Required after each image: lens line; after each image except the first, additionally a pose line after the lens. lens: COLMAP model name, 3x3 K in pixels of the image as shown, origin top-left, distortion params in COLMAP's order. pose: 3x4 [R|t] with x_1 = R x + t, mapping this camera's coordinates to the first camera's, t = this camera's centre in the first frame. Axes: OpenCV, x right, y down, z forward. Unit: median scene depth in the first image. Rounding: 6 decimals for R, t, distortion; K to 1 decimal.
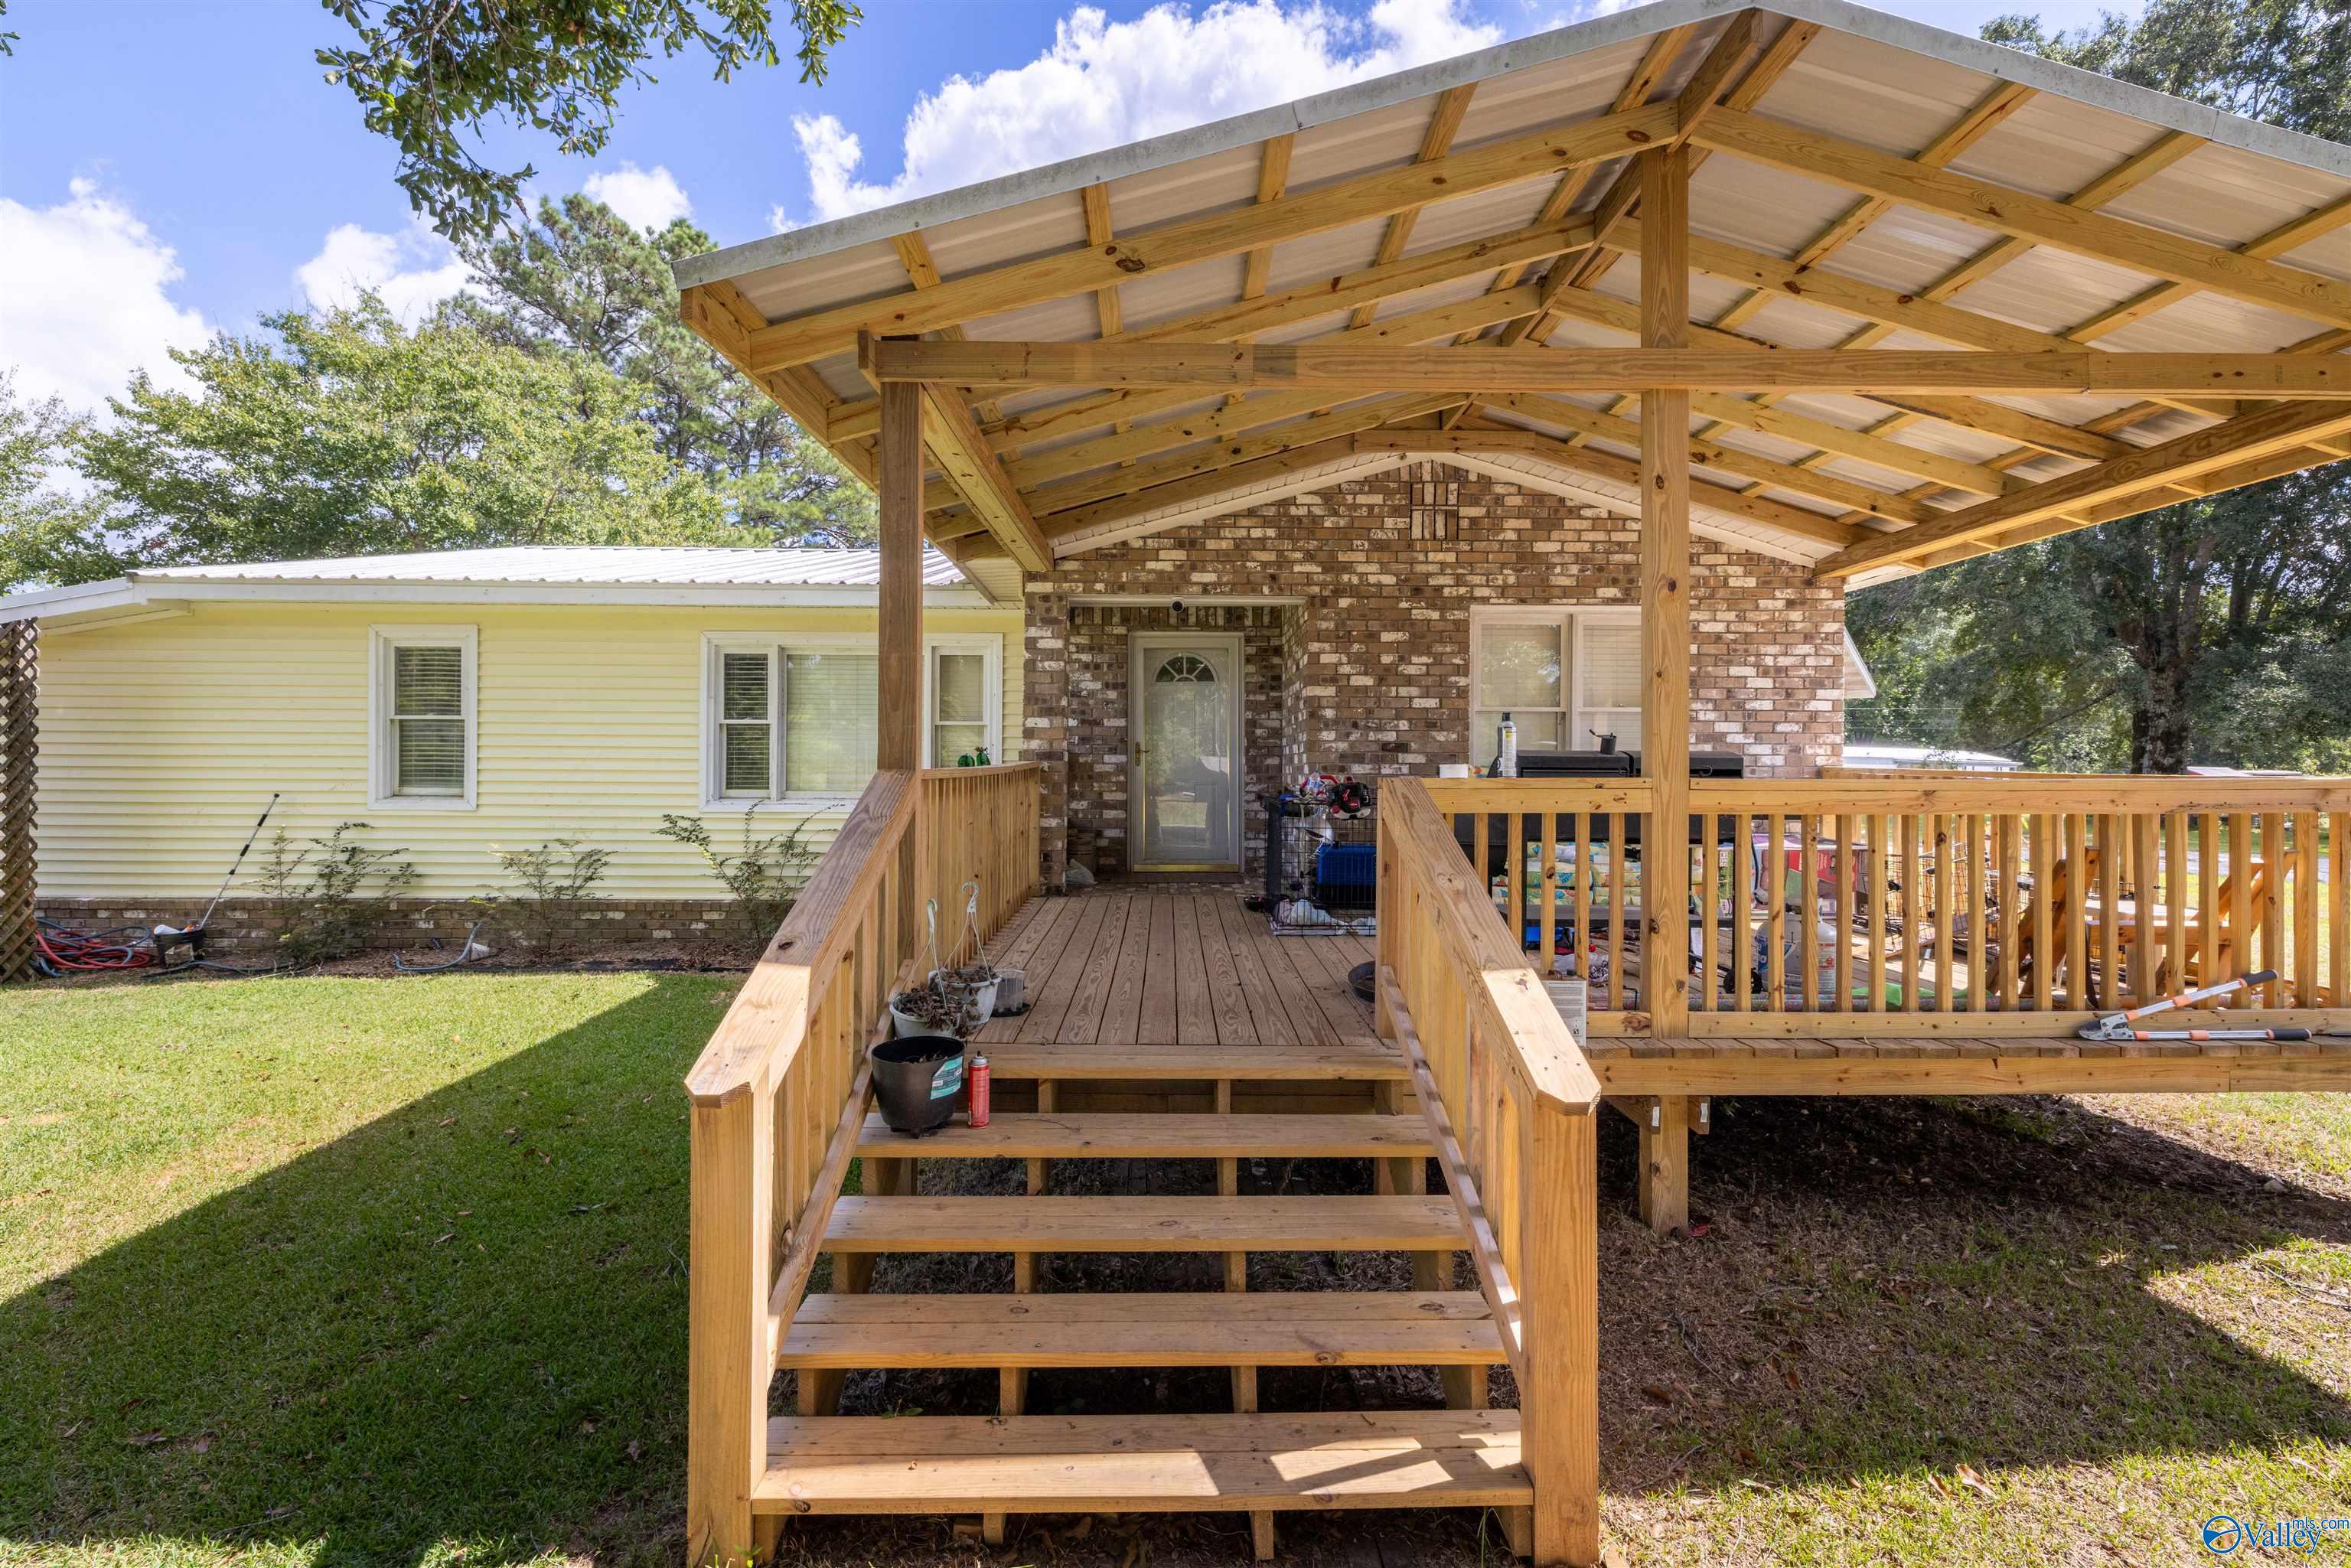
lens RADIAL K [[998.3, 0, 1175.8], [0, 998.3, 777.6], [0, 0, 1]] dist [0.002306, 0.000308]
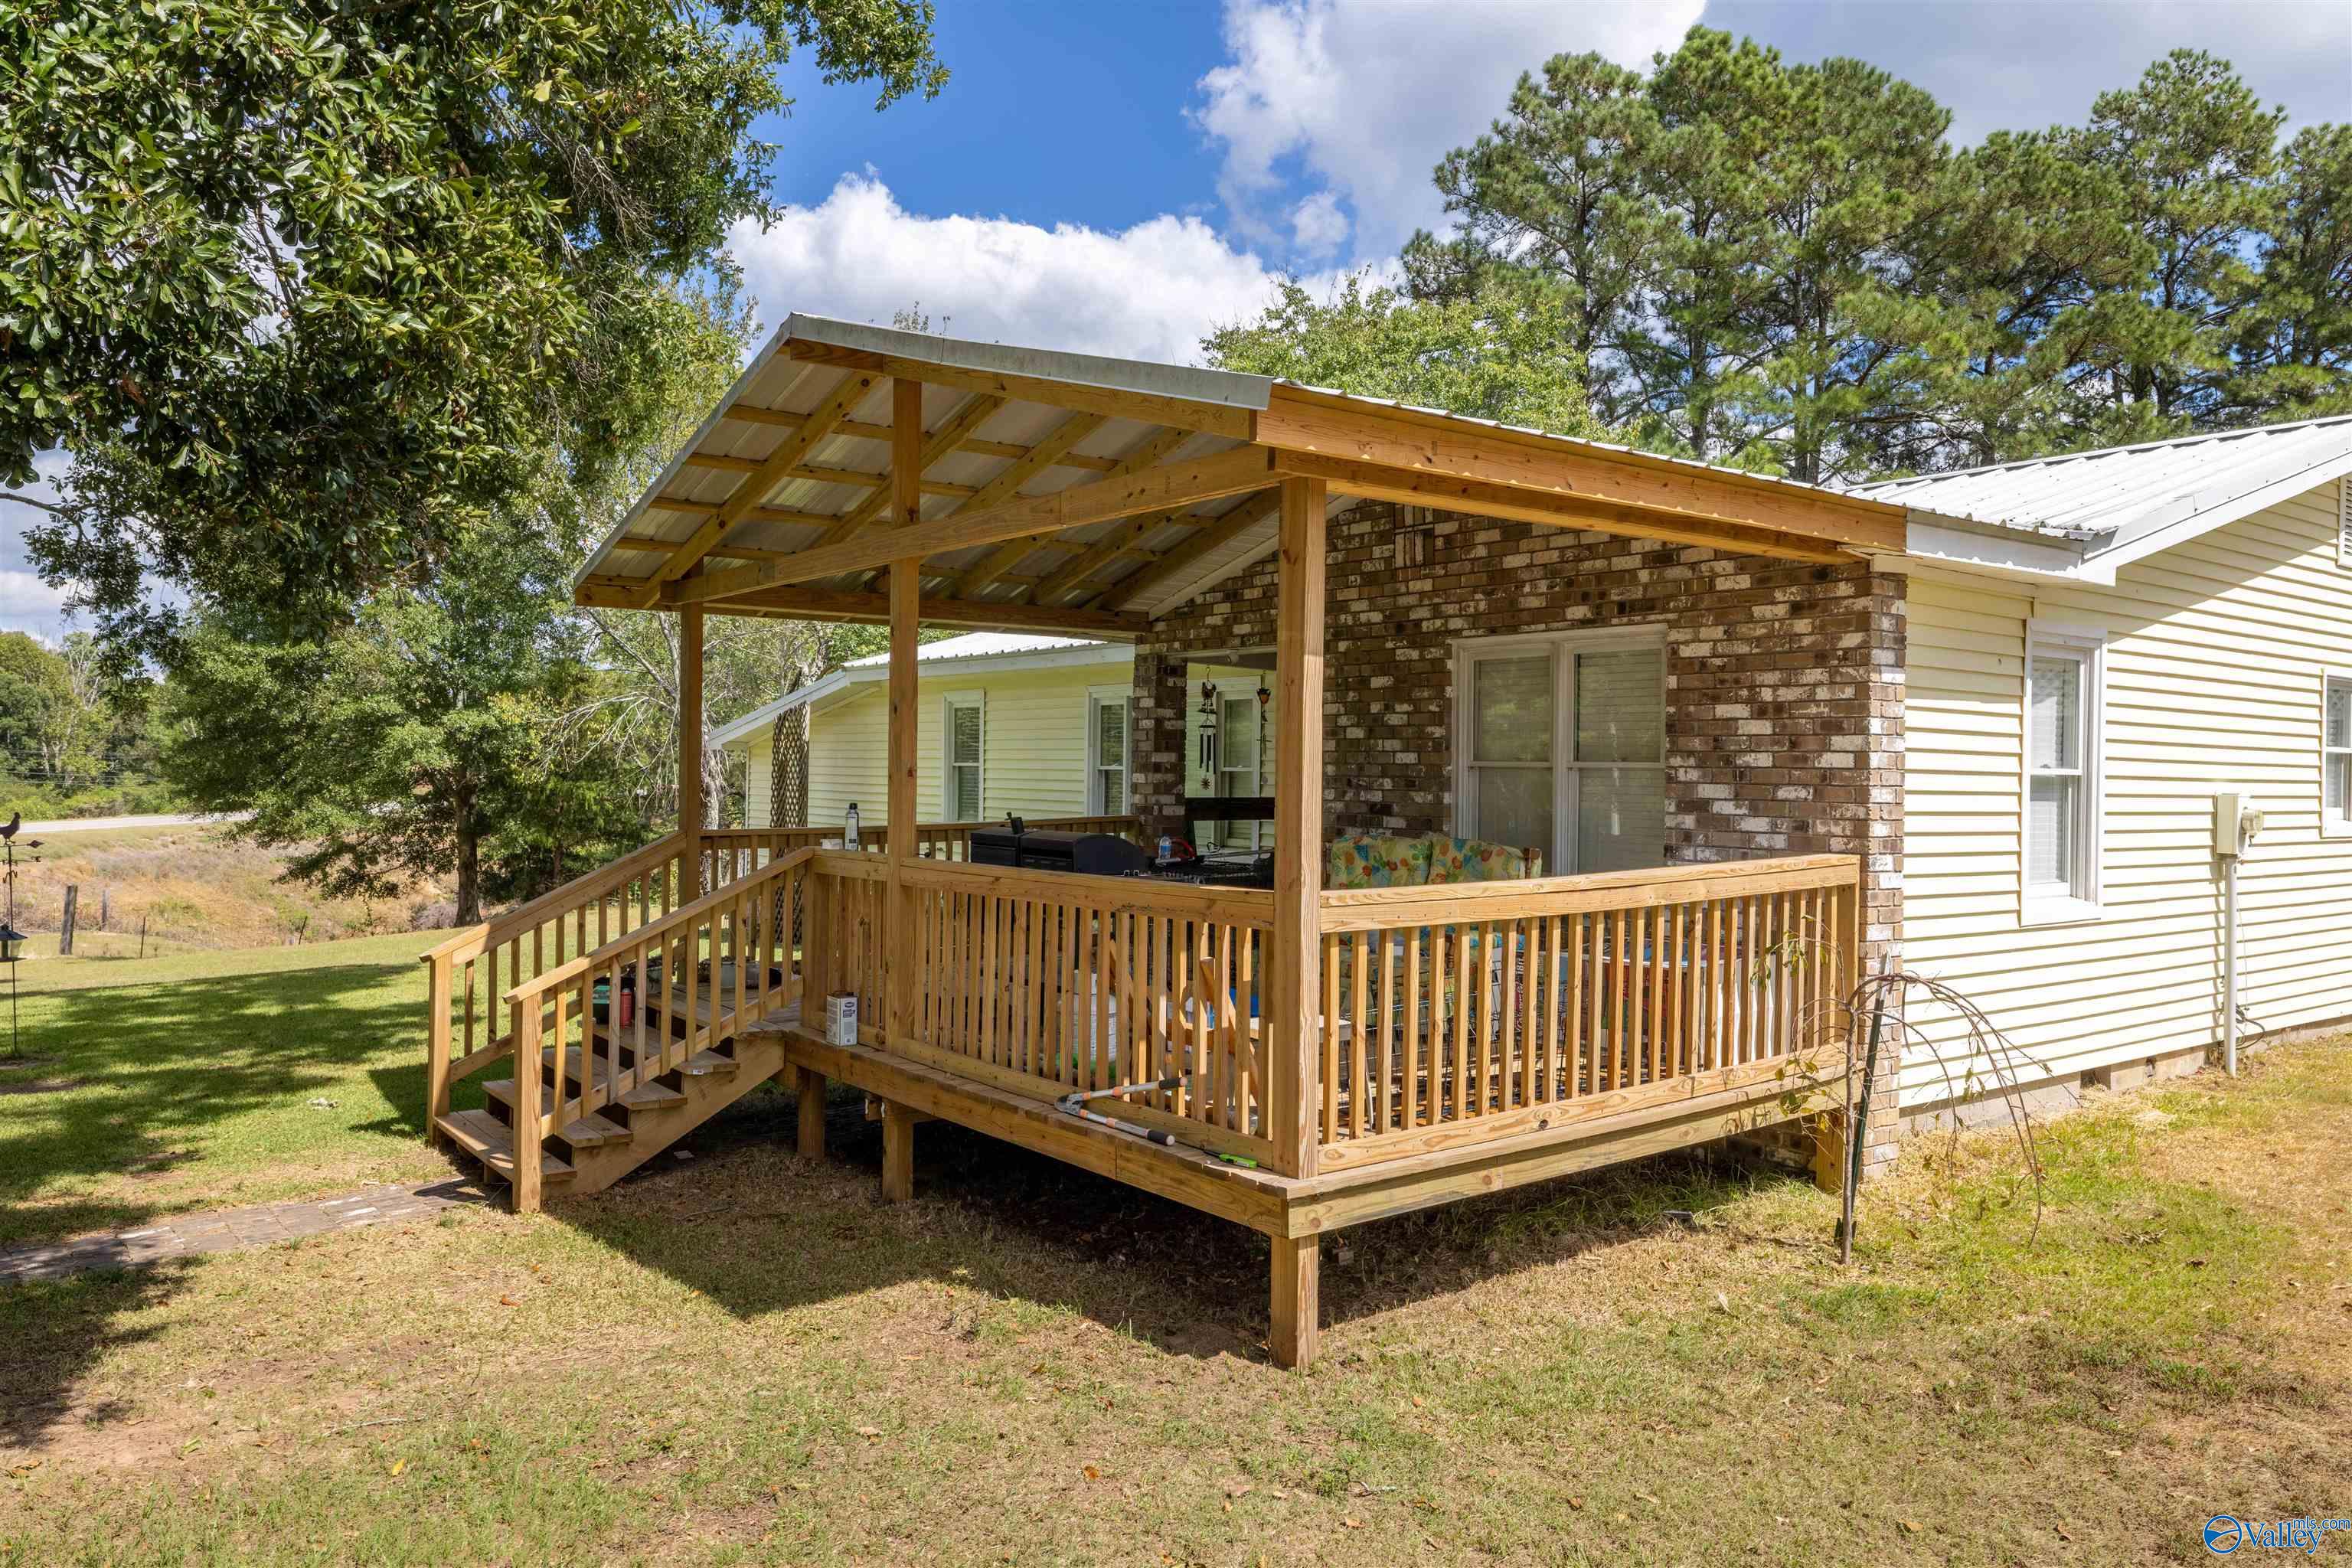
lens RADIAL K [[1627.7, 0, 1177.5], [0, 1627.7, 776.7], [0, 0, 1]] dist [0.005486, -0.003511]
pose [[0.589401, 0.006739, -0.807812, 1.255501], [-0.011231, 0.999937, 0.000147, -0.056770], [0.807762, 0.008986, 0.589440, 0.022194]]
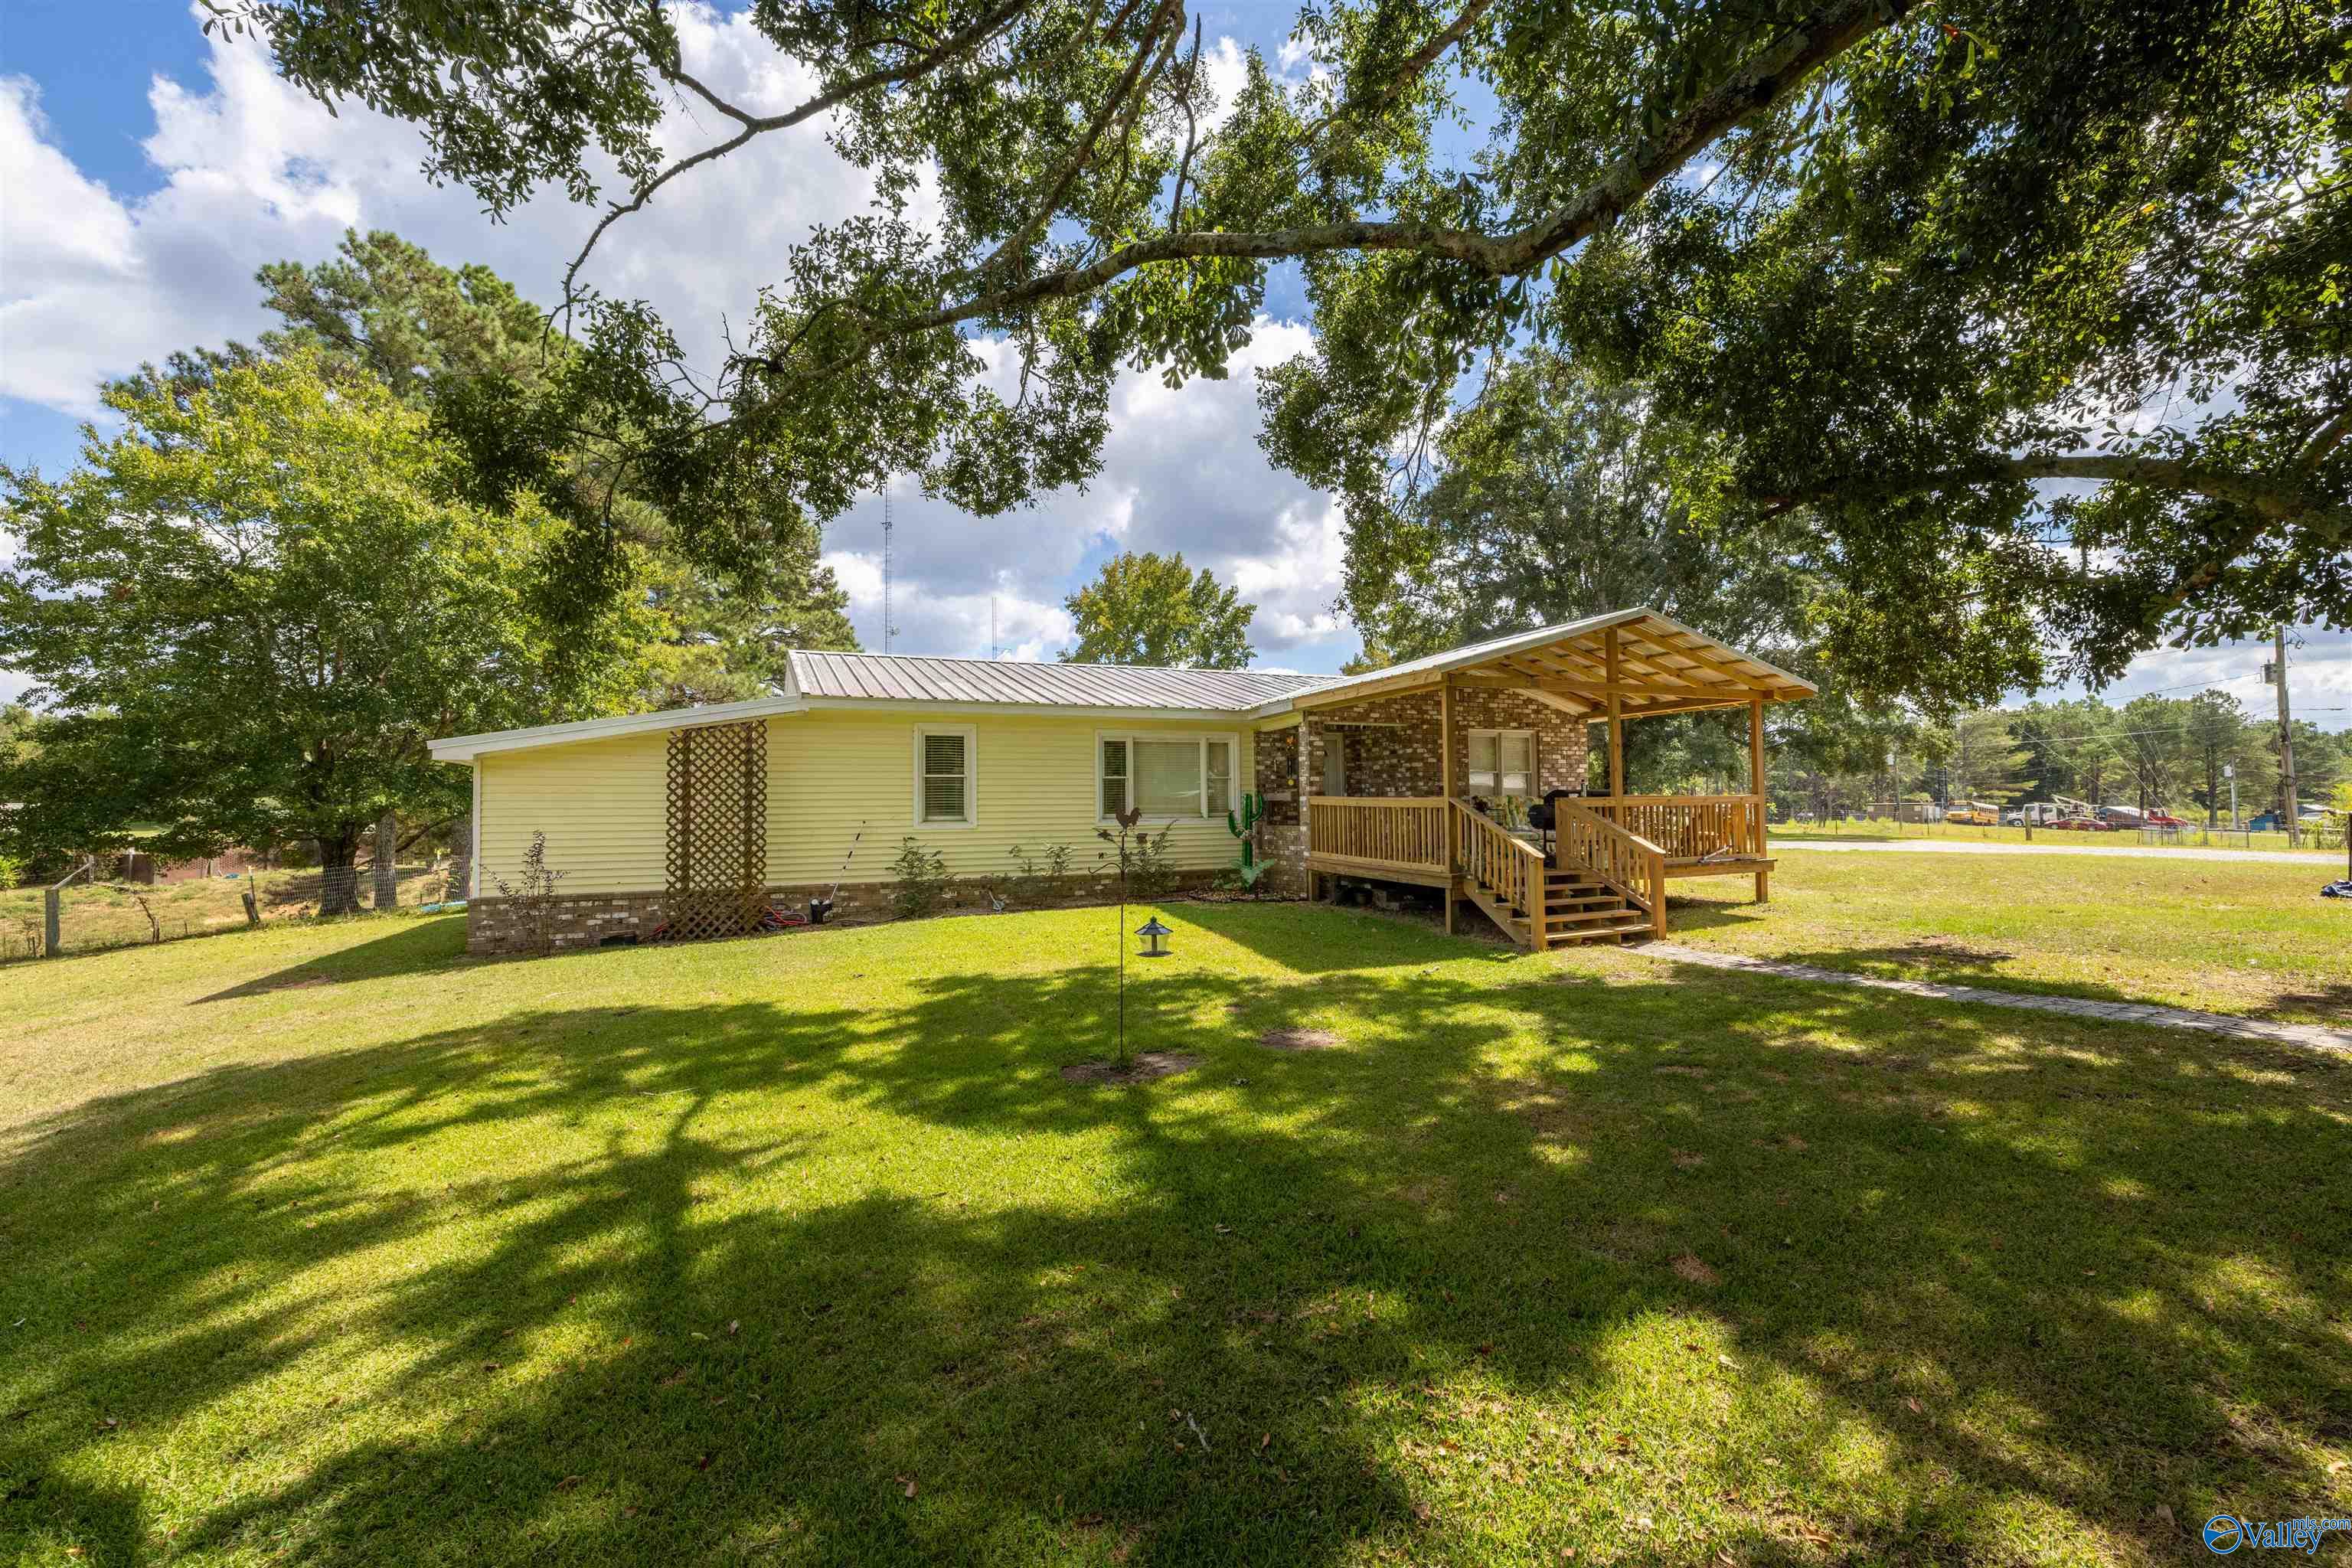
lens RADIAL K [[998.7, 0, 1176.3], [0, 998.7, 777.6], [0, 0, 1]] dist [0.002306, 0.000308]
pose [[0.920428, -0.004982, 0.390880, -1.271277], [0.019174, 0.999291, -0.032412, 0.008929], [-0.390441, 0.037328, 0.919871, -0.916874]]
